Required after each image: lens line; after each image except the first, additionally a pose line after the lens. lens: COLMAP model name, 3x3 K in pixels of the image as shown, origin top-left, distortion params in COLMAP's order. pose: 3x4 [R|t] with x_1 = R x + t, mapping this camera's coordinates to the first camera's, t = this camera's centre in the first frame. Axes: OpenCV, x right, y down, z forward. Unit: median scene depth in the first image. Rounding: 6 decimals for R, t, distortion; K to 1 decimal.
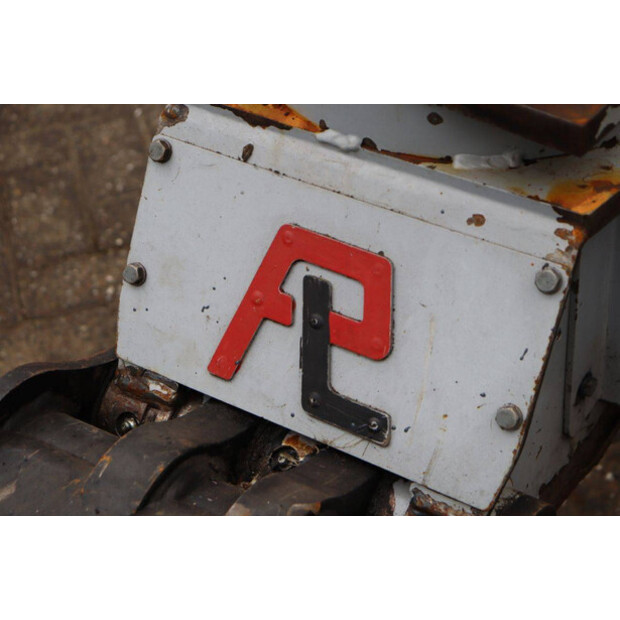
lens RADIAL K [[1406.5, 0, 311.1], [0, 1406.5, 310.2], [0, 0, 1]] dist [0.121924, 0.000000]
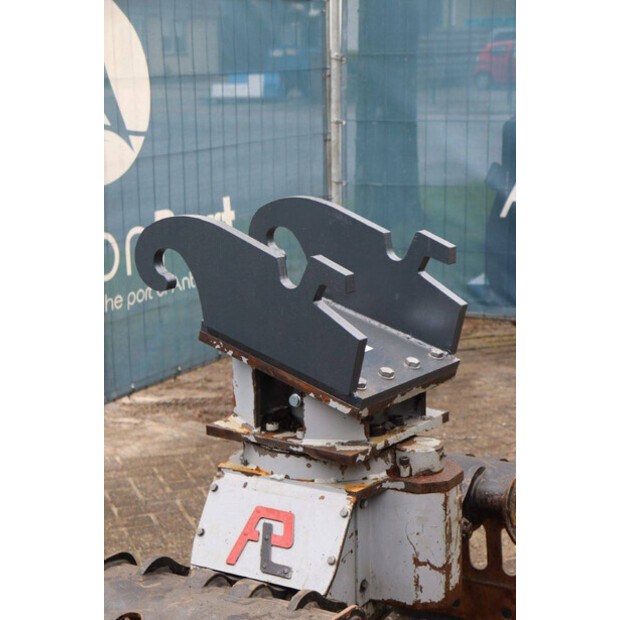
lens RADIAL K [[1545.7, 0, 310.0], [0, 1545.7, 309.8], [0, 0, 1]] dist [-0.000144, 0.000000]
pose [[0.996733, 0.059206, 0.054939, -0.110286], [-0.020728, 0.844923, -0.534486, 1.306916], [-0.078064, 0.531601, 0.843390, -1.930034]]
